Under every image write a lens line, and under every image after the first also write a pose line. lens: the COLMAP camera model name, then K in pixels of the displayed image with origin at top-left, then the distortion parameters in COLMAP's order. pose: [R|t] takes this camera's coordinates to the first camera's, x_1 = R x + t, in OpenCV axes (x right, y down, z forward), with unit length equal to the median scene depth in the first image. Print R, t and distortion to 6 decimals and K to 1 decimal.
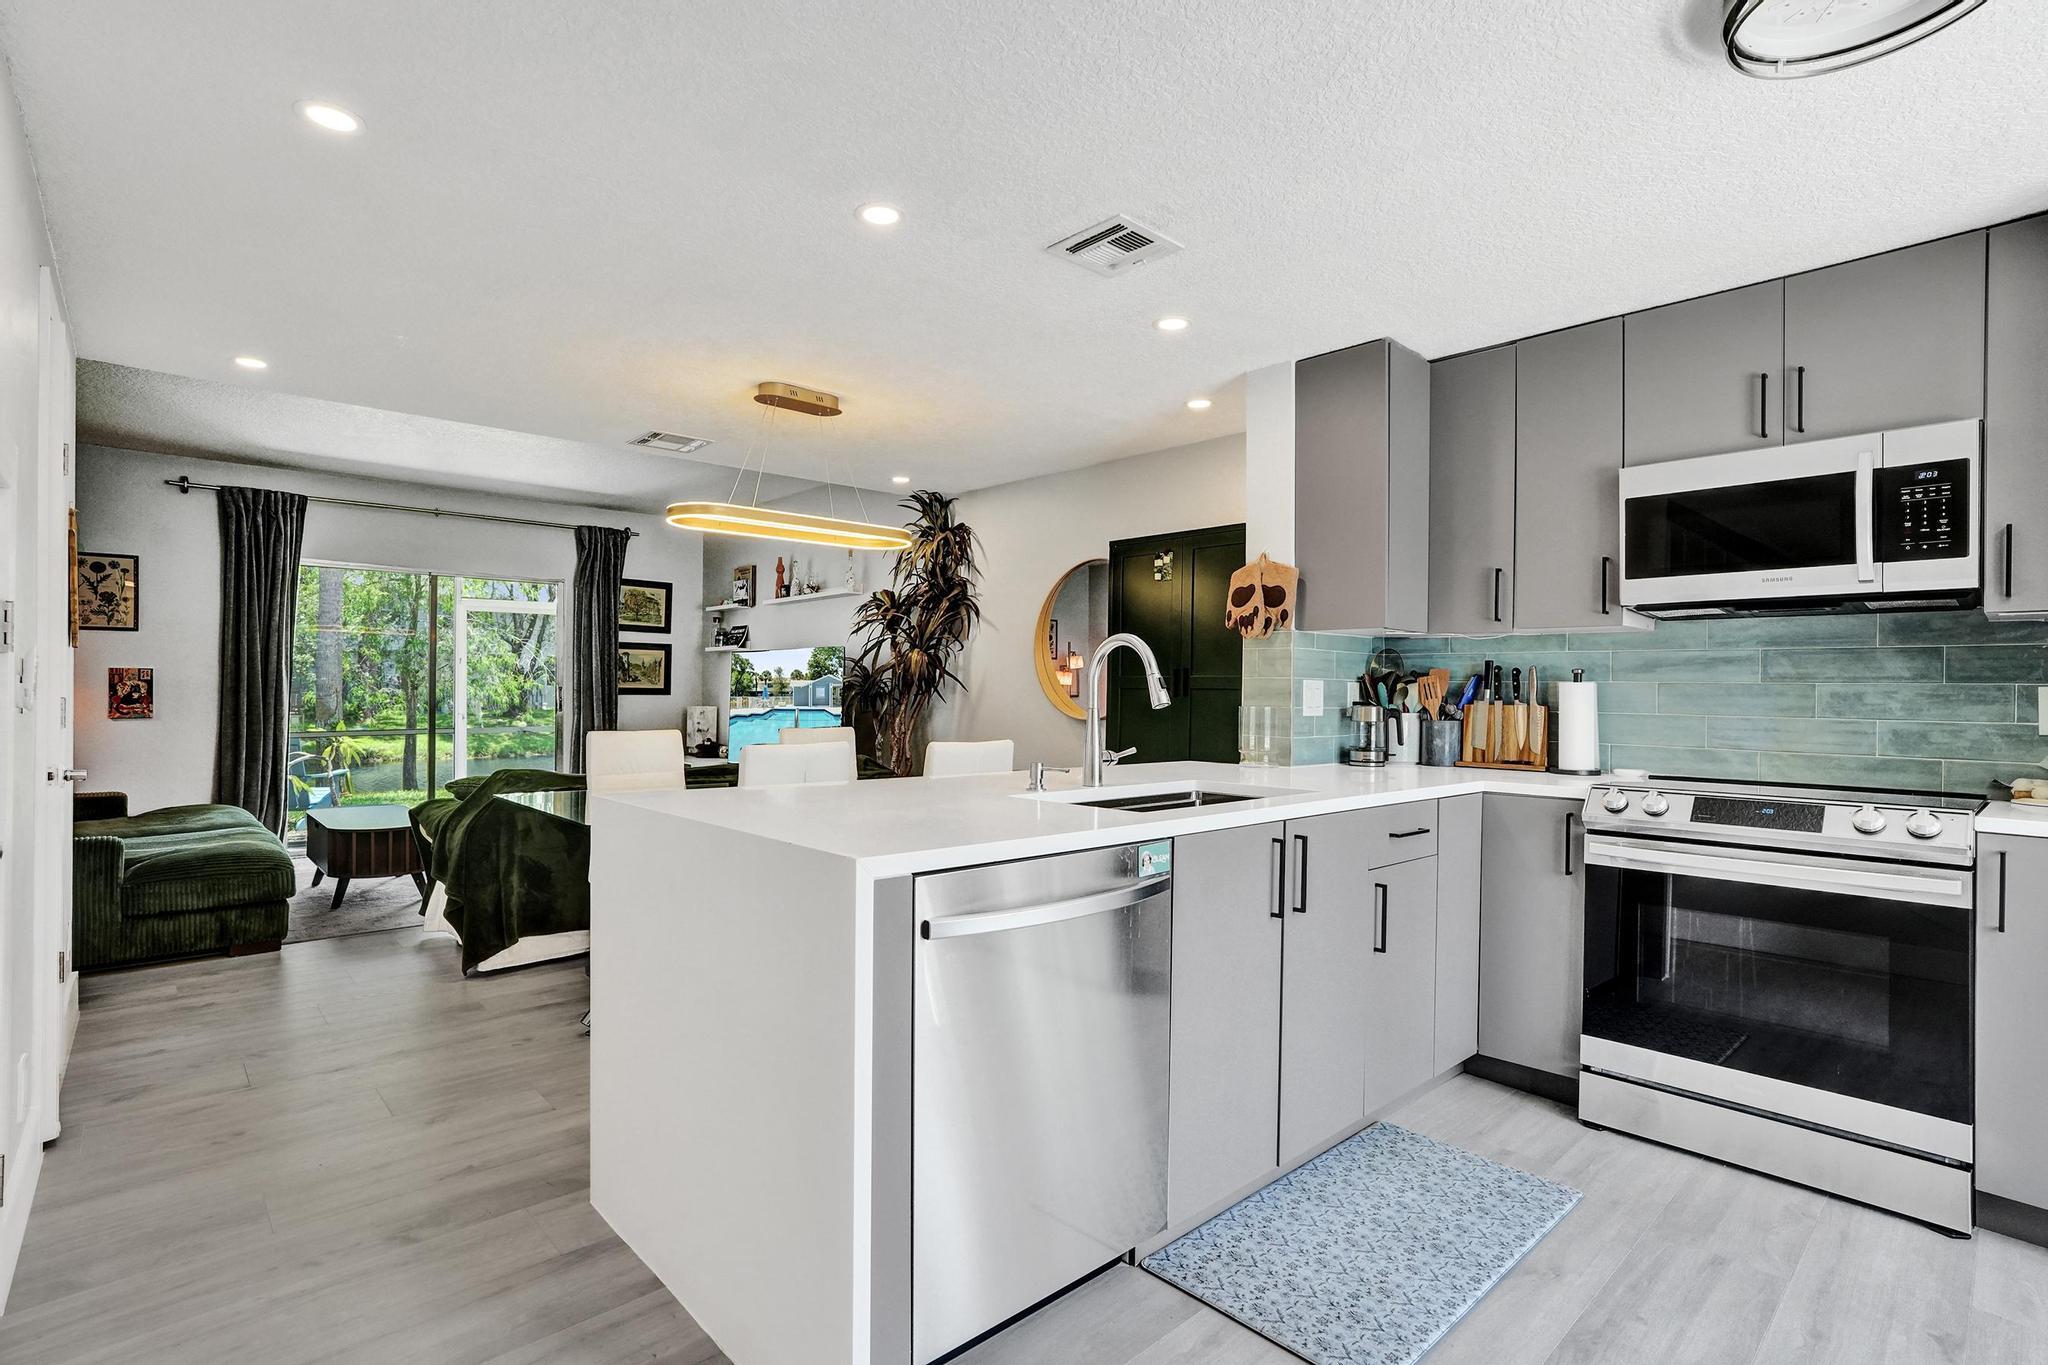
lens RADIAL K [[968.4, 0, 1022.0], [0, 968.4, 685.4], [0, 0, 1]] dist [-0.045132, 0.013304]
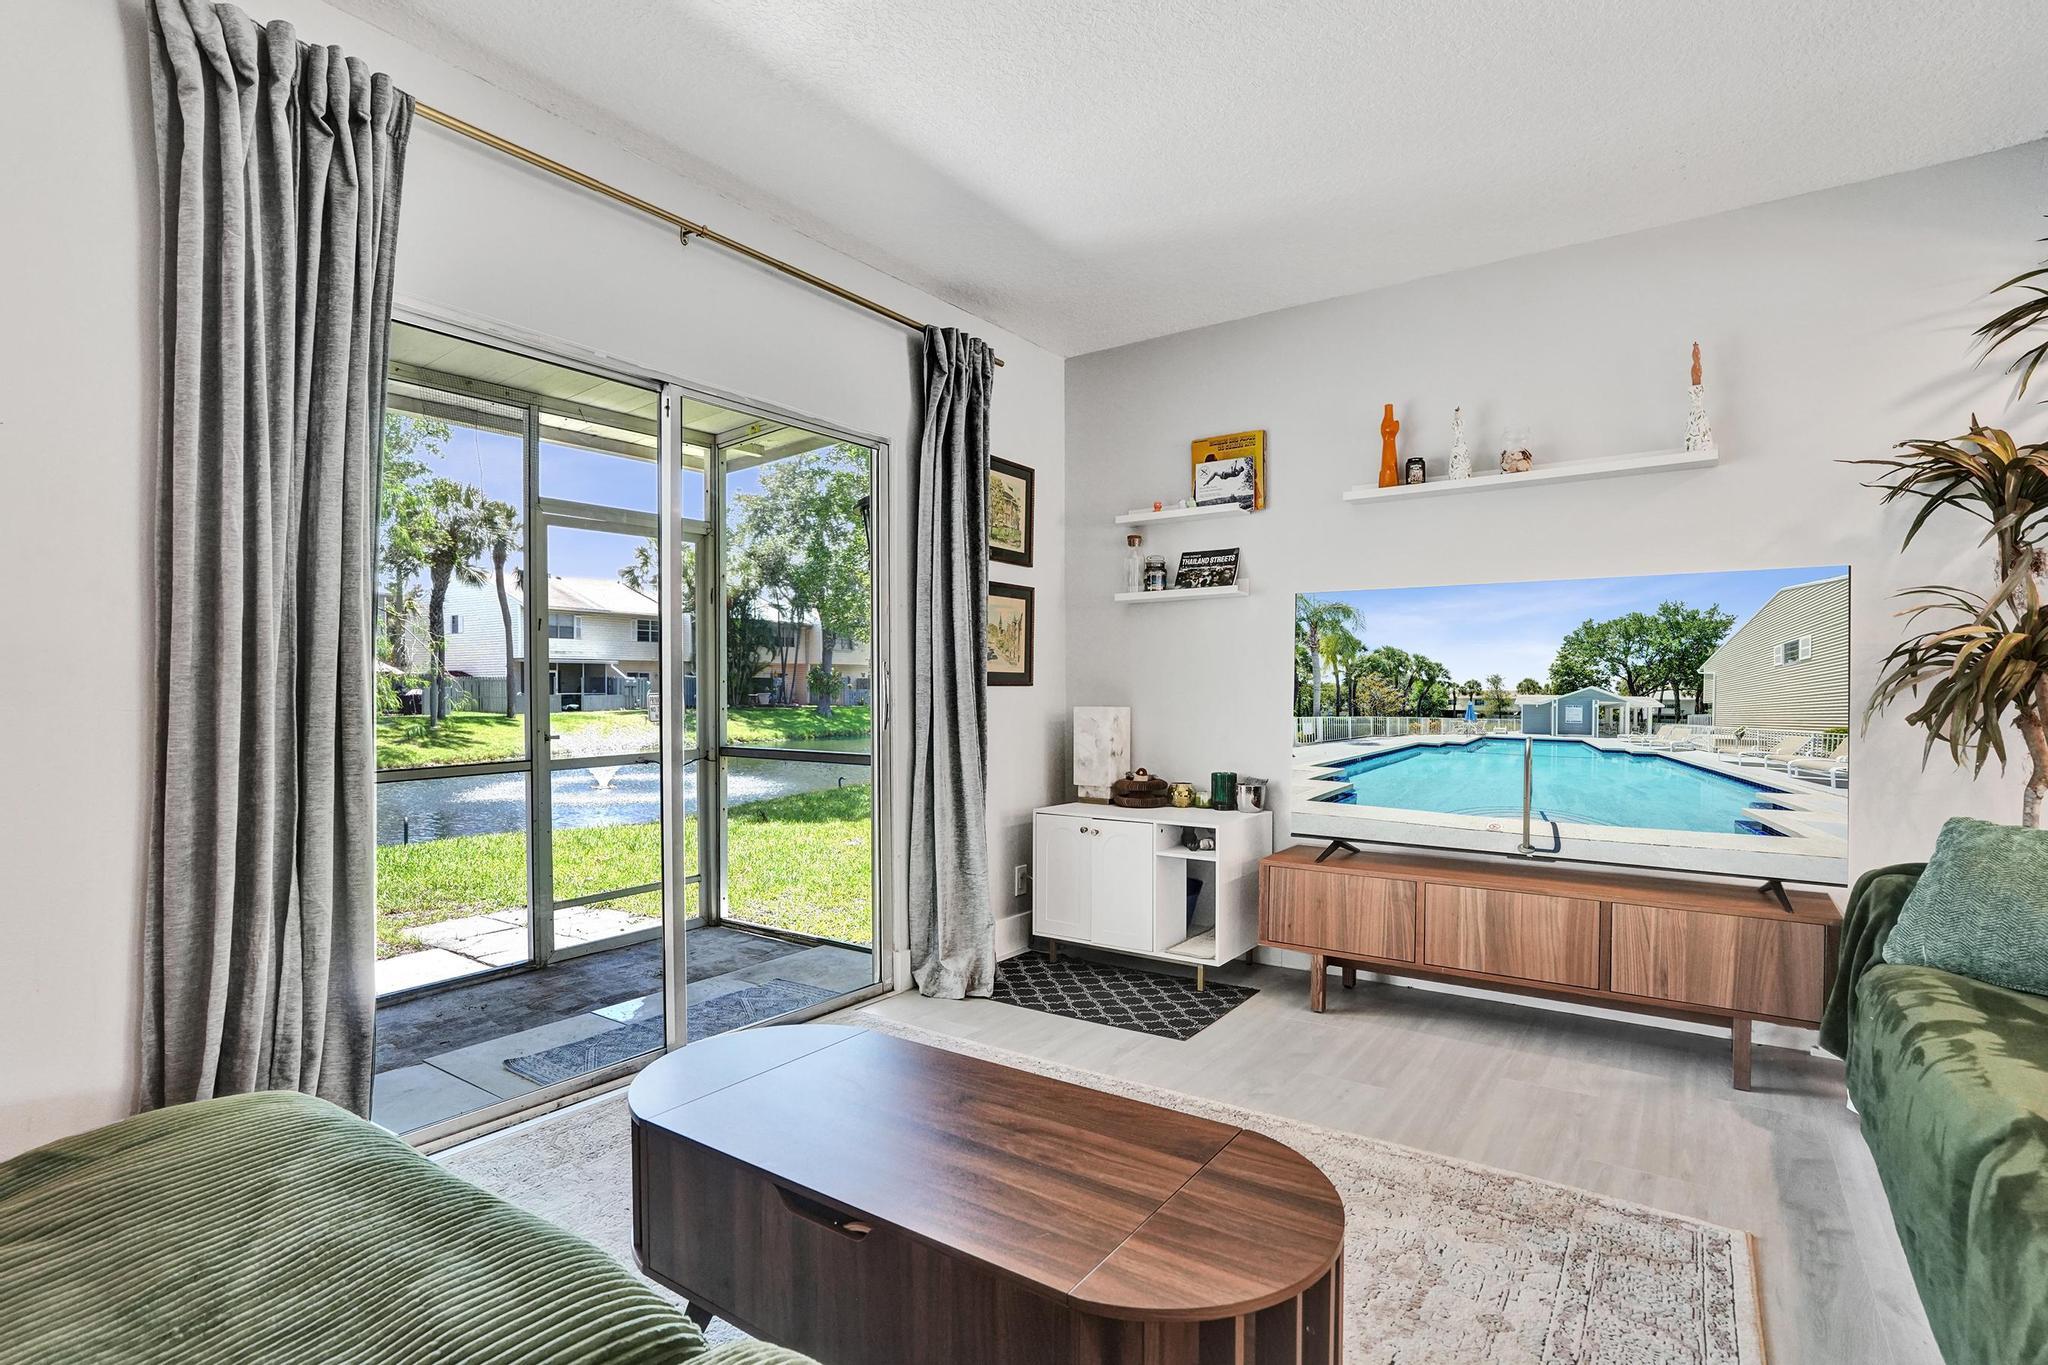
lens RADIAL K [[968.4, 0, 972.0], [0, 968.4, 709.2], [0, 0, 1]] dist [-0.045132, 0.013304]
pose [[0.981369, -0.013526, 0.191657, -1.182789], [0.008958, 0.999655, 0.024681, 0.020455], [-0.191925, -0.022504, 0.981152, 1.183685]]
